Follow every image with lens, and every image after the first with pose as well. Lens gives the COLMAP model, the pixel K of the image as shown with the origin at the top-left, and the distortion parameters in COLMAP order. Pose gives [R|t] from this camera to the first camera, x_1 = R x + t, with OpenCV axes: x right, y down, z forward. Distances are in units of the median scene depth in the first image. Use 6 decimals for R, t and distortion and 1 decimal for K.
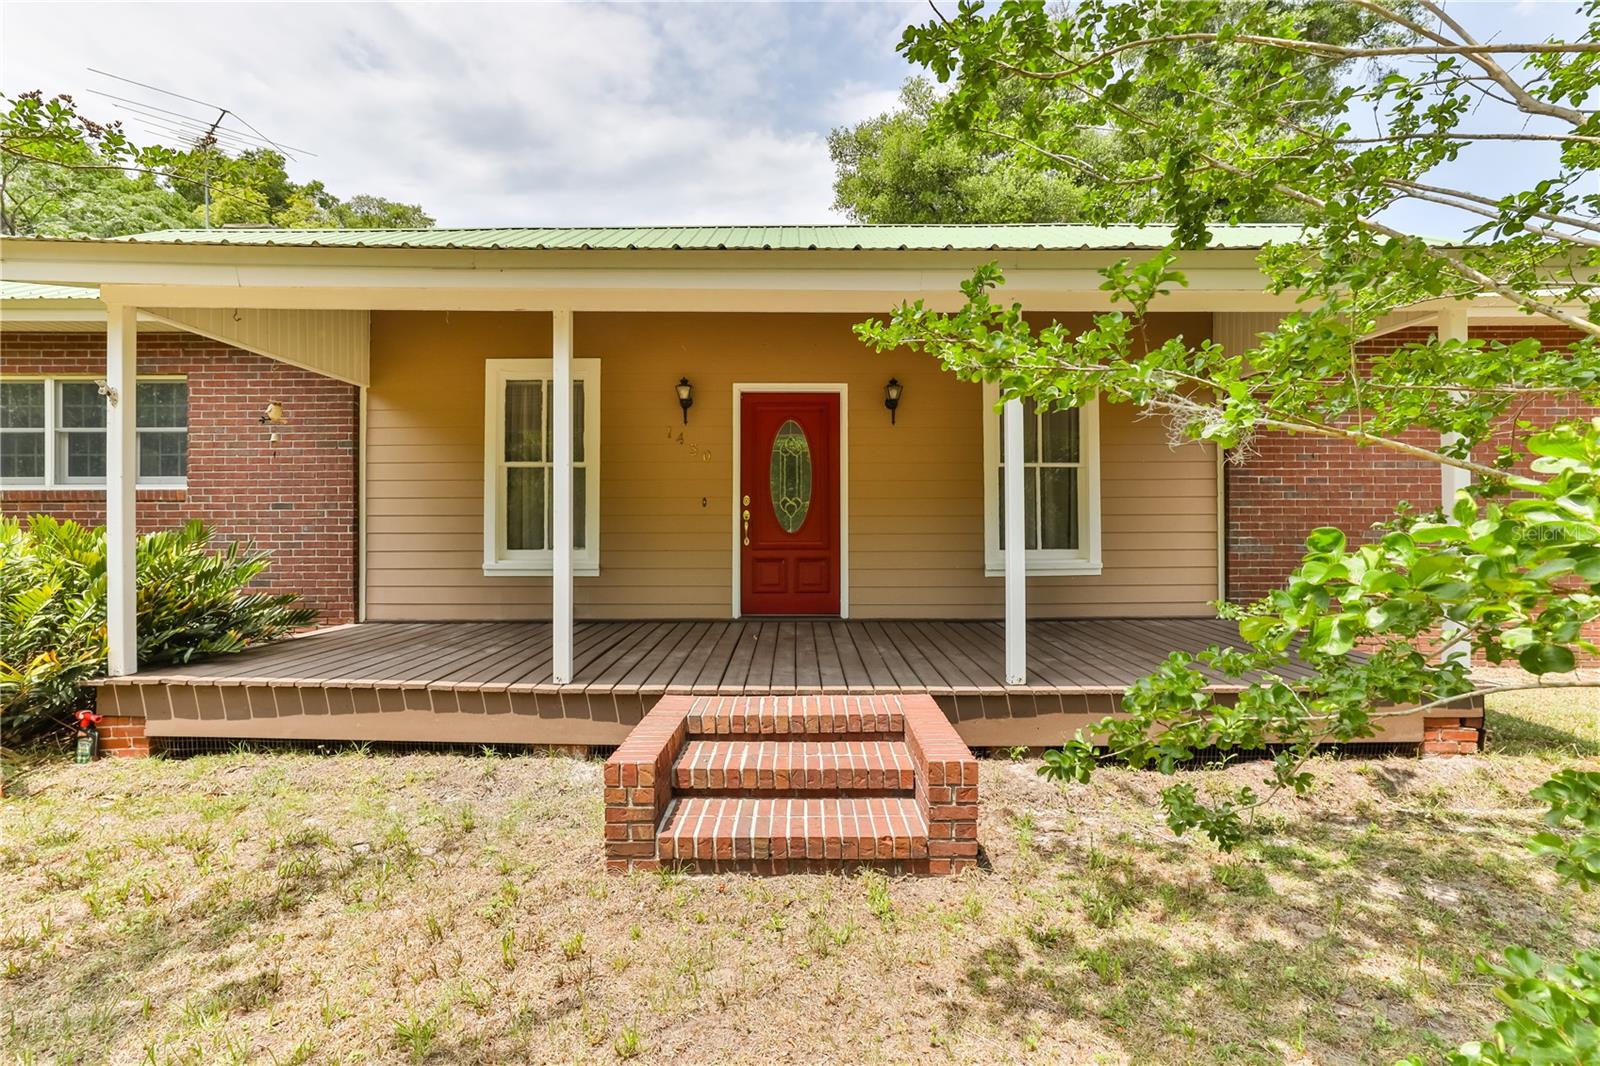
lens RADIAL K [[715.5, 0, 803.7], [0, 715.5, 524.1], [0, 0, 1]] dist [-0.001494, 0.000296]
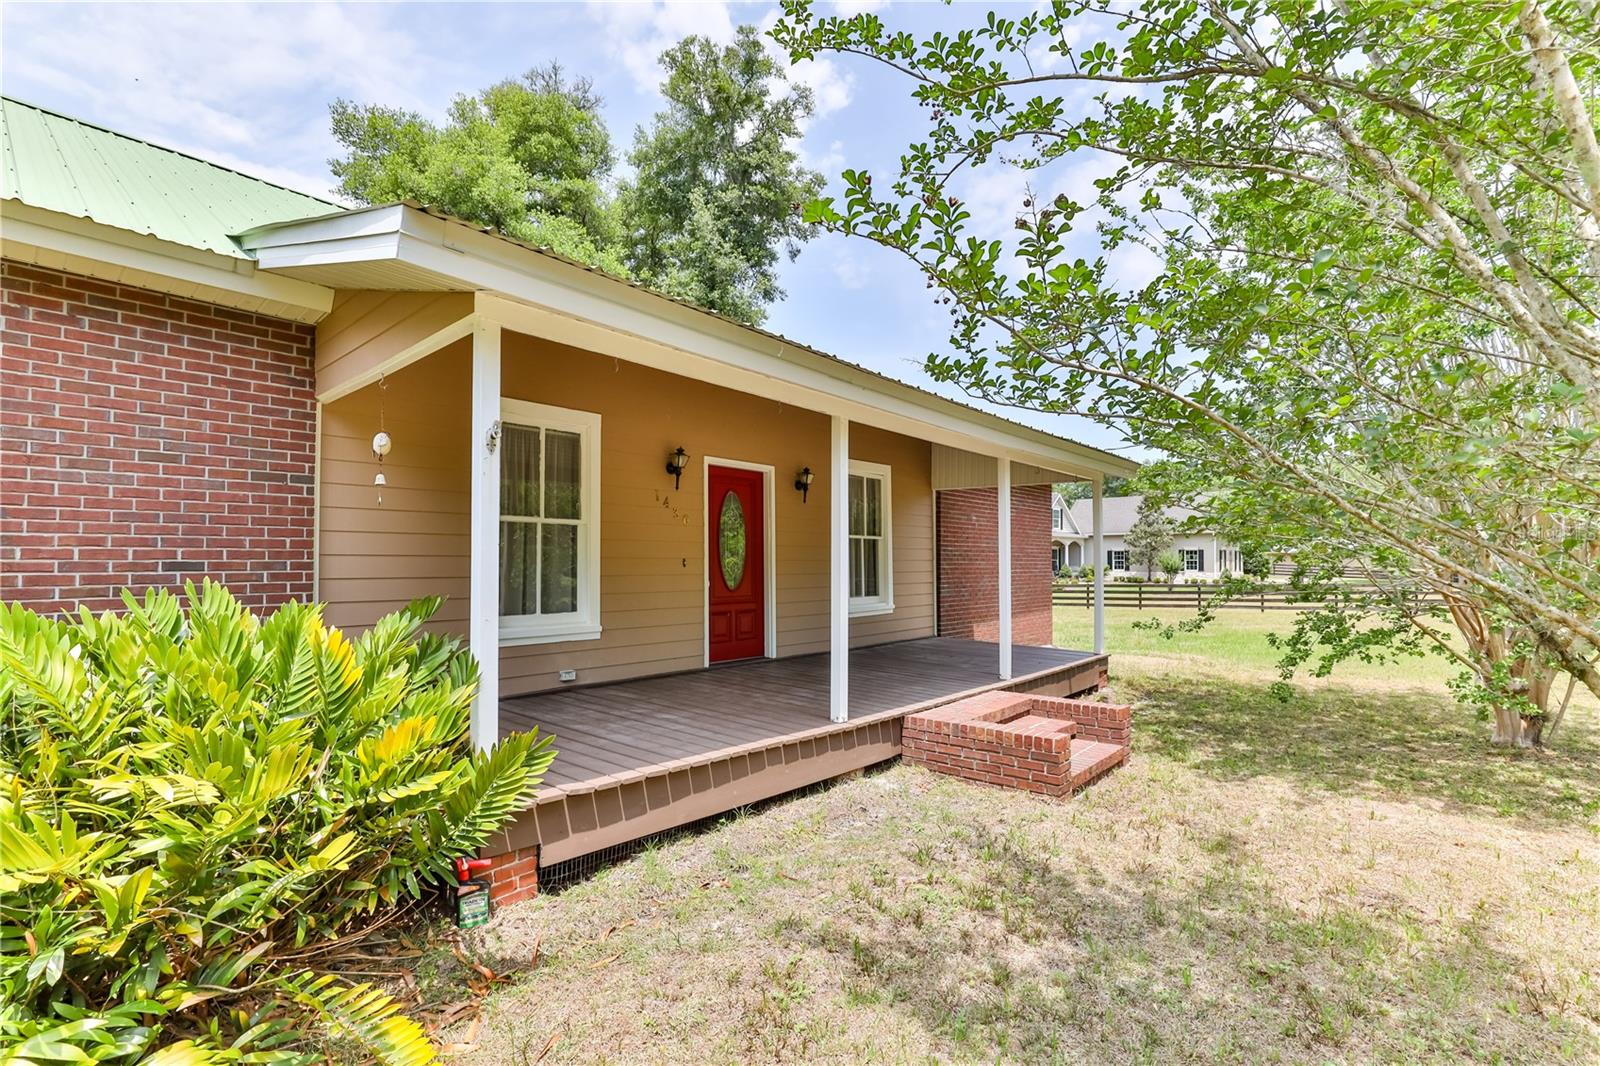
lens RADIAL K [[715.5, 0, 800.3], [0, 715.5, 544.0], [0, 0, 1]] dist [-0.001494, 0.000296]
pose [[0.677129, 0.024603, 0.735453, -0.812450], [-0.005654, 0.999585, -0.028234, -0.029333], [-0.735843, 0.014960, 0.676987, 0.140724]]
